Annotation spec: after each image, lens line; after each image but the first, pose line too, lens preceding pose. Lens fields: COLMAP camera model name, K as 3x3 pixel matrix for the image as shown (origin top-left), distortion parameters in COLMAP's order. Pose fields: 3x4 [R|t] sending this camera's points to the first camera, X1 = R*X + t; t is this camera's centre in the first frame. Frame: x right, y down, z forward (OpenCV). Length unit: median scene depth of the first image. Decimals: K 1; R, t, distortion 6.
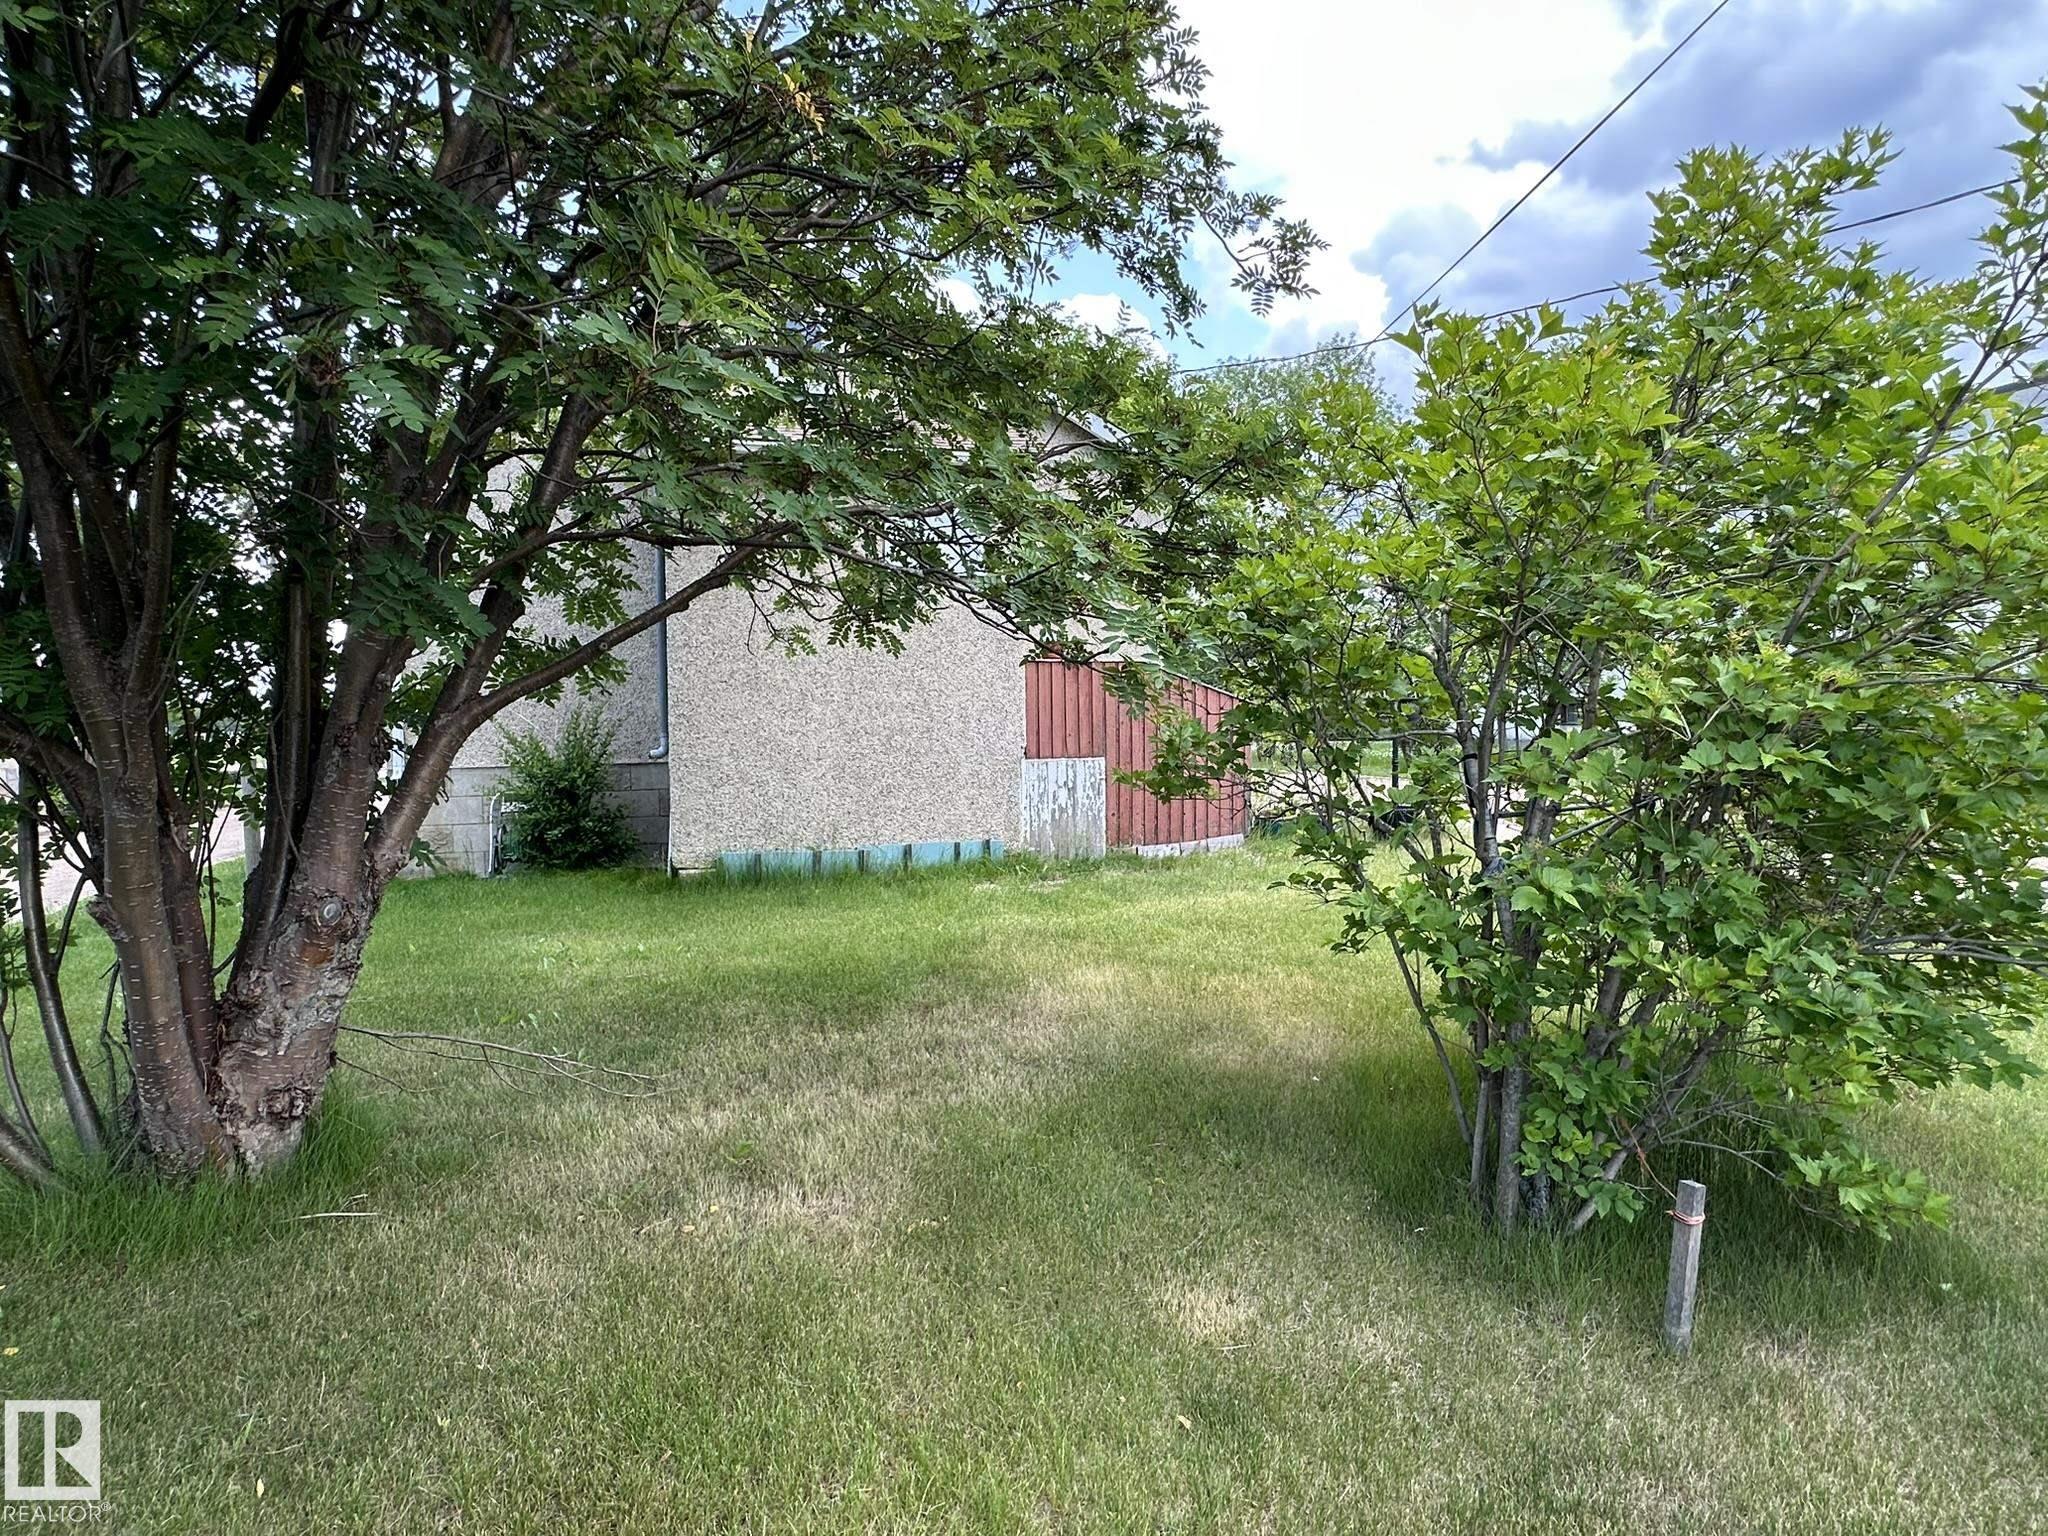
lens RADIAL K [[1109.1, 0, 1024.0], [0, 1109.1, 768.0], [0, 0, 1]] dist [-0.003505, 0.000132]
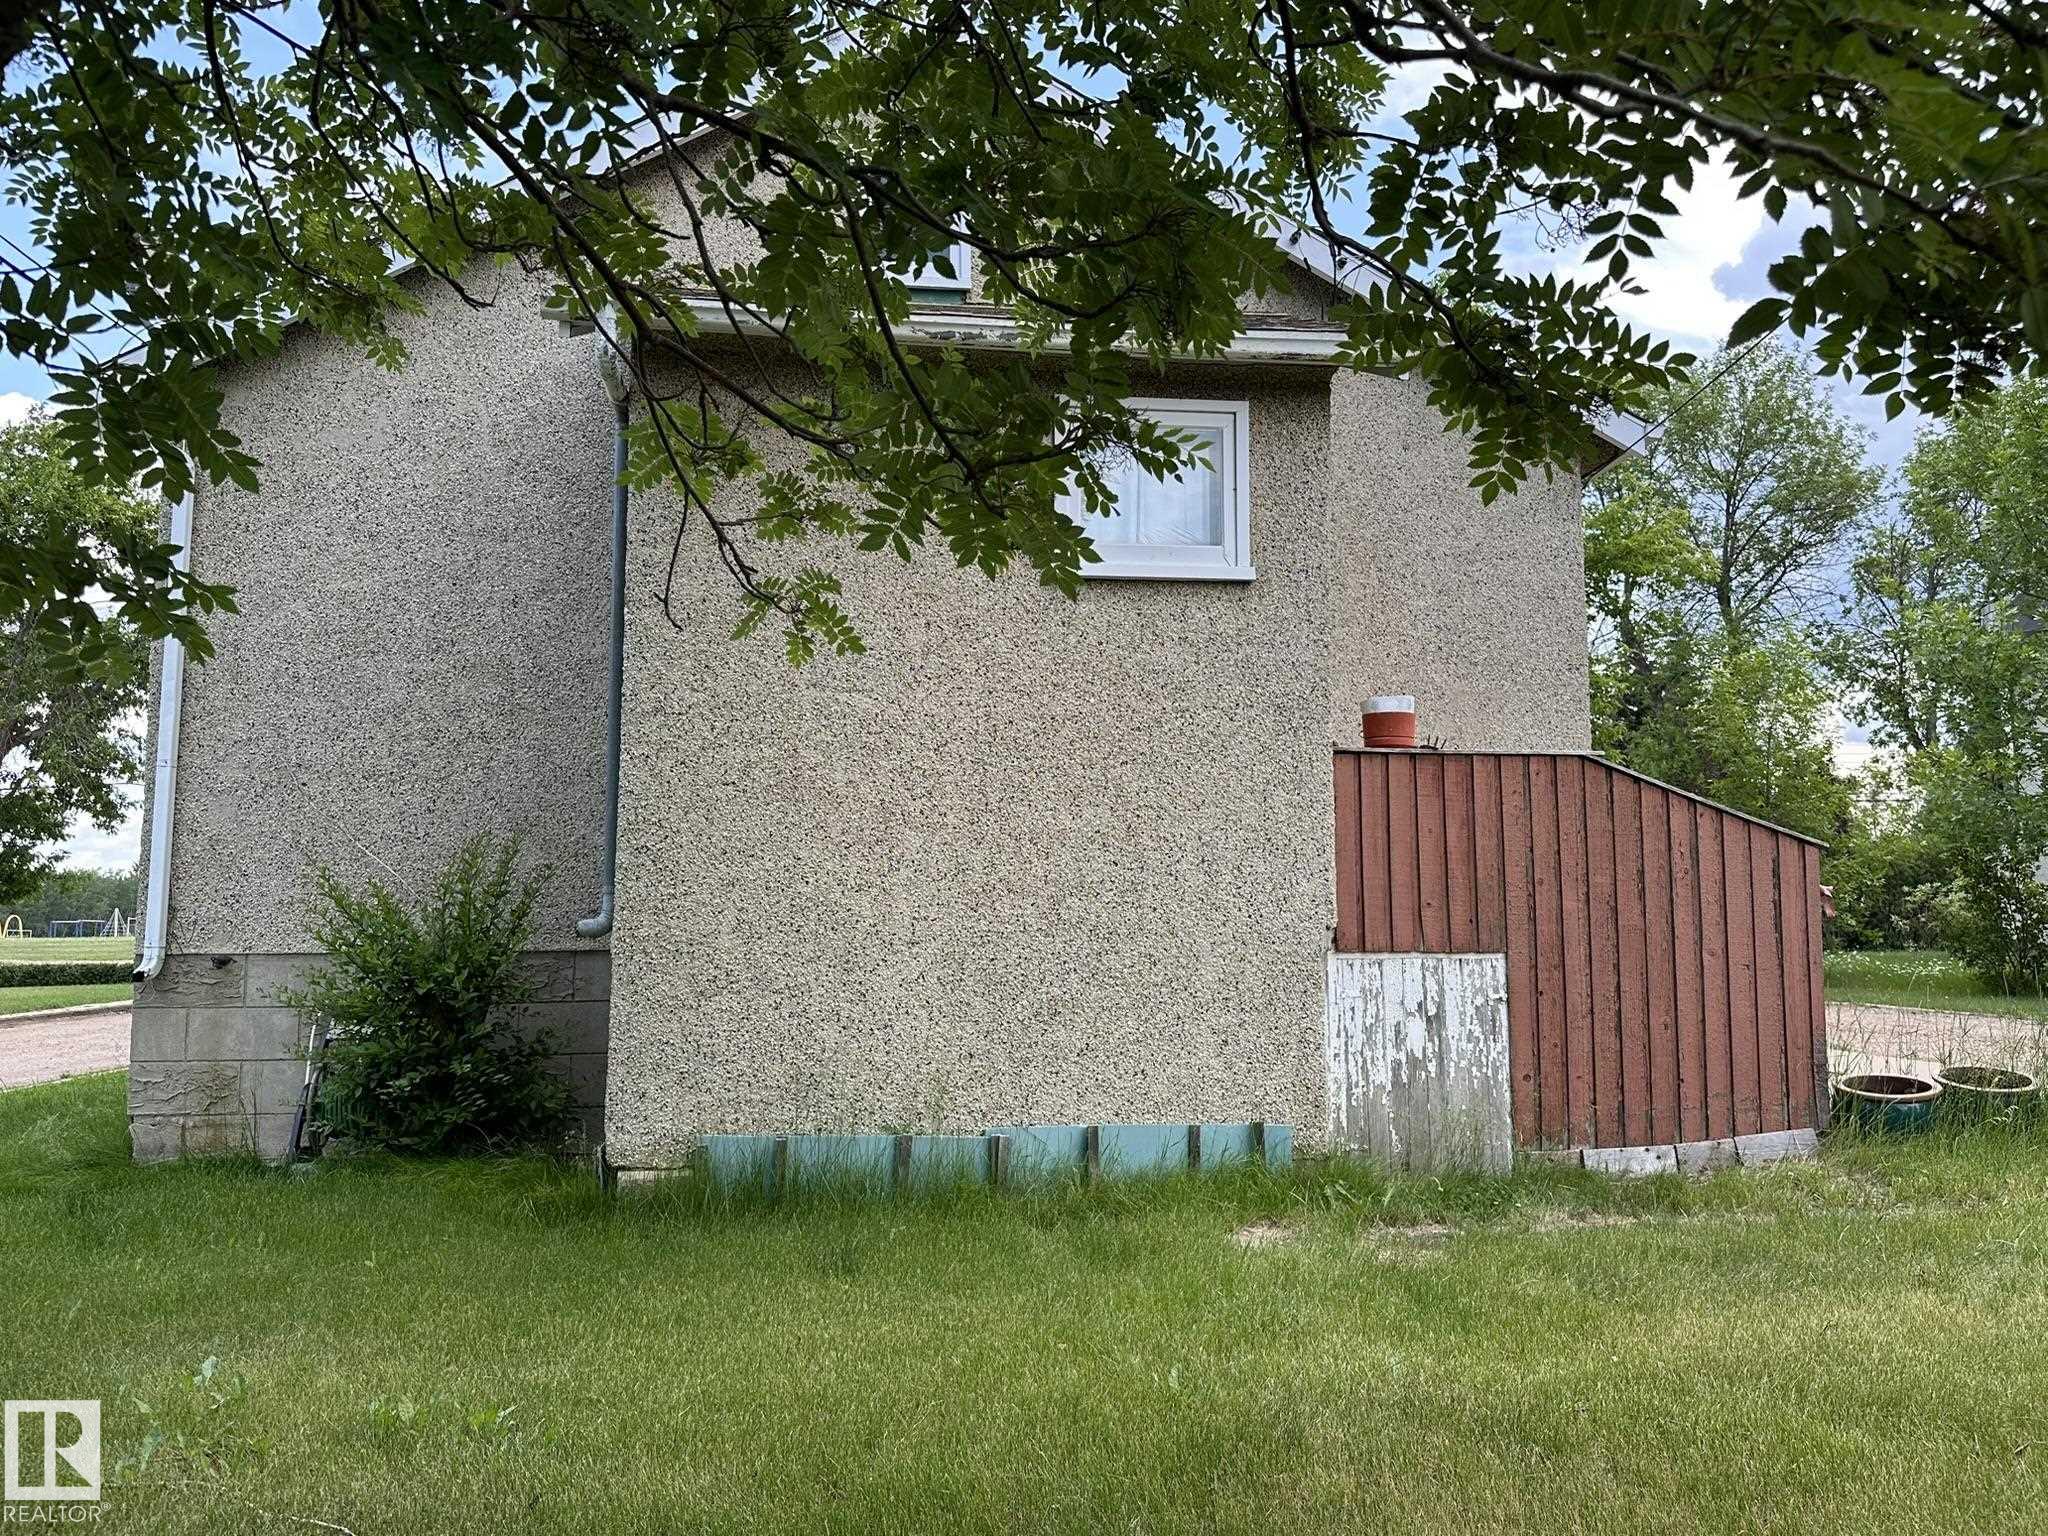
lens RADIAL K [[1572.1, 0, 1024.0], [0, 1572.1, 768.0], [0, 0, 1]] dist [0.089483, -0.003410]
pose [[0.989343, 0.000859, -0.145604, -0.034066], [-0.020115, 0.991201, -0.130827, 0.005182], [0.144210, 0.132361, 0.980655, 0.307815]]
